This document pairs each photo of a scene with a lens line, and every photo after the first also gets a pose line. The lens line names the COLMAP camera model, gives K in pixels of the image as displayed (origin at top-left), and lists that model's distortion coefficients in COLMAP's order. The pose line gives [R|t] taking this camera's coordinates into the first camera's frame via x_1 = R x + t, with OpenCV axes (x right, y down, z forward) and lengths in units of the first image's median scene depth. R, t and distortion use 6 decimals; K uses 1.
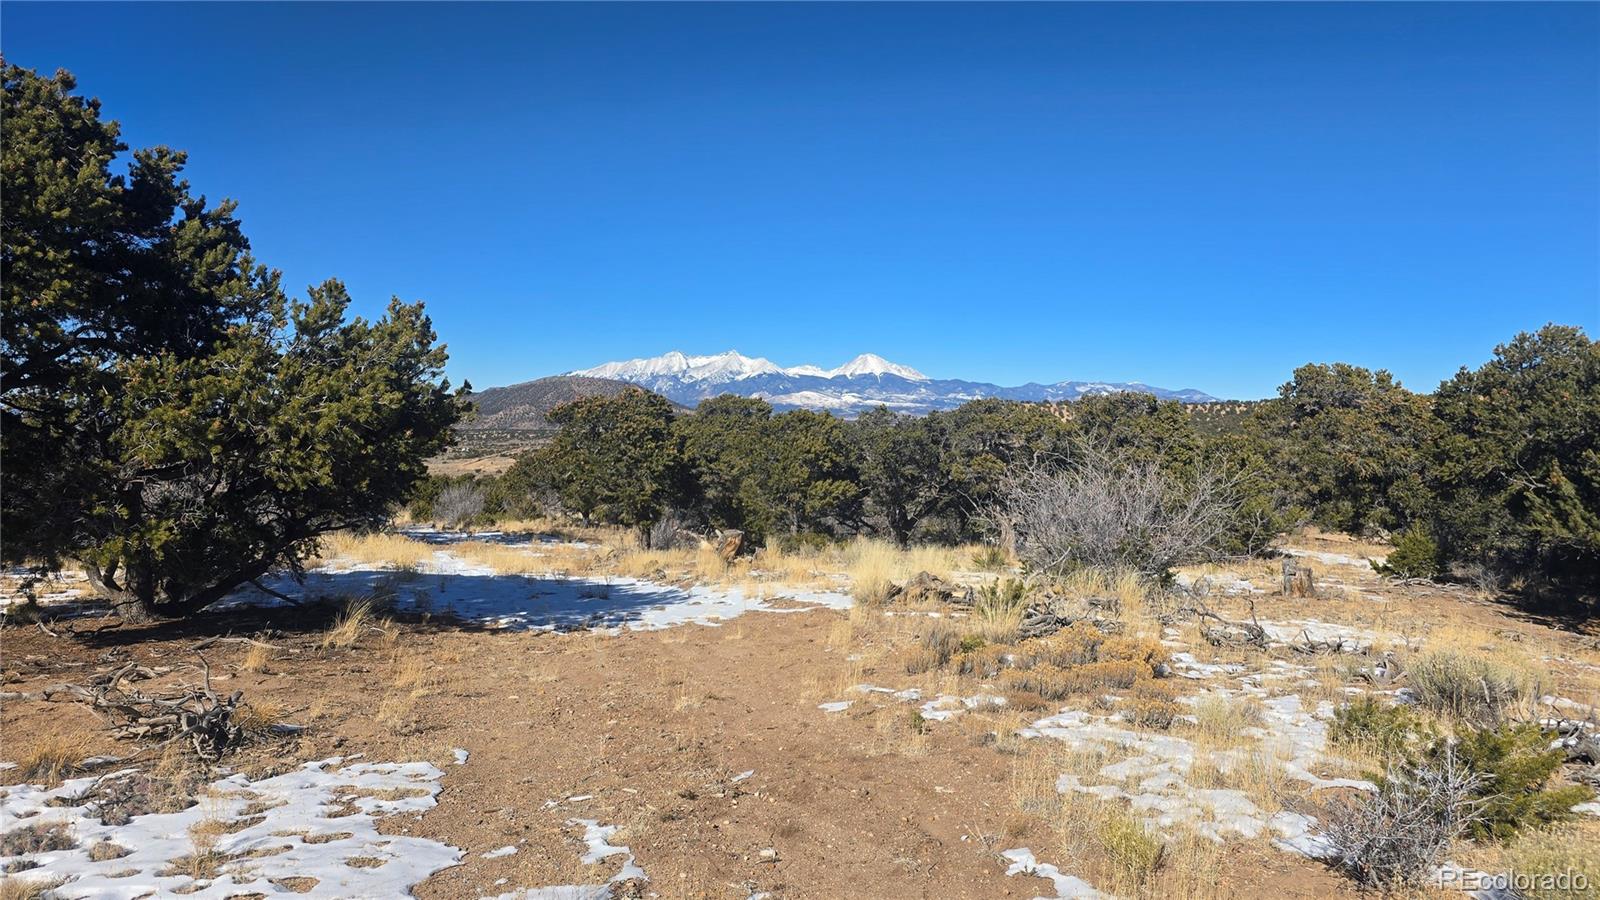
lens RADIAL K [[1044.1, 0, 814.8], [0, 1044.1, 435.2], [0, 0, 1]] dist [0.026293, -0.031145]
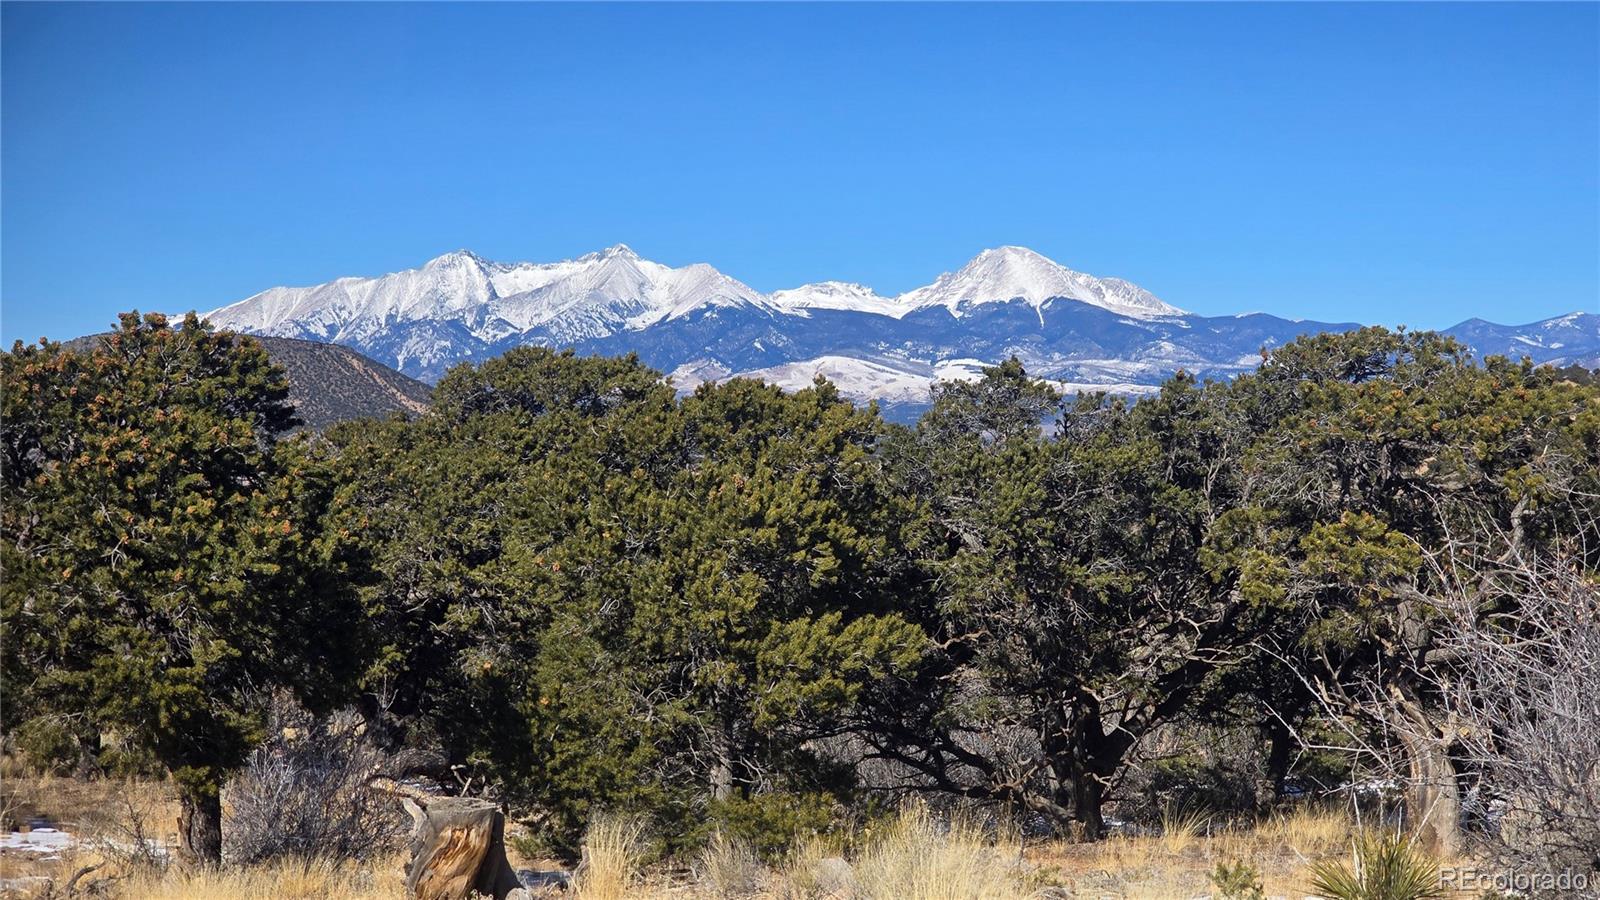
lens RADIAL K [[2994.1, 0, 843.3], [0, 2994.1, 517.4], [0, 0, 1]] dist [-0.091956, 0.000000]
pose [[0.999747, -0.021771, -0.005580, 0.021216], [0.021835, 0.999694, 0.011622, 0.005129], [0.005325, -0.011740, 0.999917, 0.134882]]
